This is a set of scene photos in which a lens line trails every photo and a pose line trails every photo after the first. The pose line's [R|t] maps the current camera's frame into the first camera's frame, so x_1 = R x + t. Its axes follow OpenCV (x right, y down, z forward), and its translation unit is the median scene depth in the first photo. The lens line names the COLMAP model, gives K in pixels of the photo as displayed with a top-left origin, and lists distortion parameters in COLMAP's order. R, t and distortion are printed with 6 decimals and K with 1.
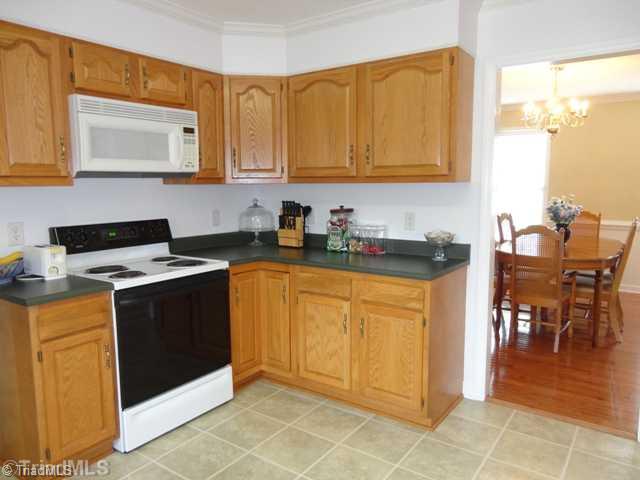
lens RADIAL K [[468.1, 0, 315.4], [0, 468.1, 240.0], [0, 0, 1]] dist [0.003872, 0.005270]
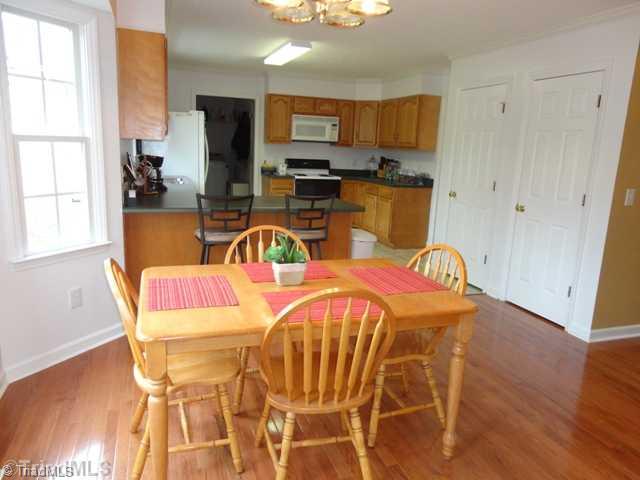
lens RADIAL K [[468.1, 0, 320.7], [0, 468.1, 241.9], [0, 0, 1]] dist [0.003872, 0.005270]
pose [[0.812790, 0.159774, -0.560219, 1.185654], [-0.120538, 0.986968, 0.106601, 0.132146], [0.569950, -0.019117, 0.821457, -1.146449]]
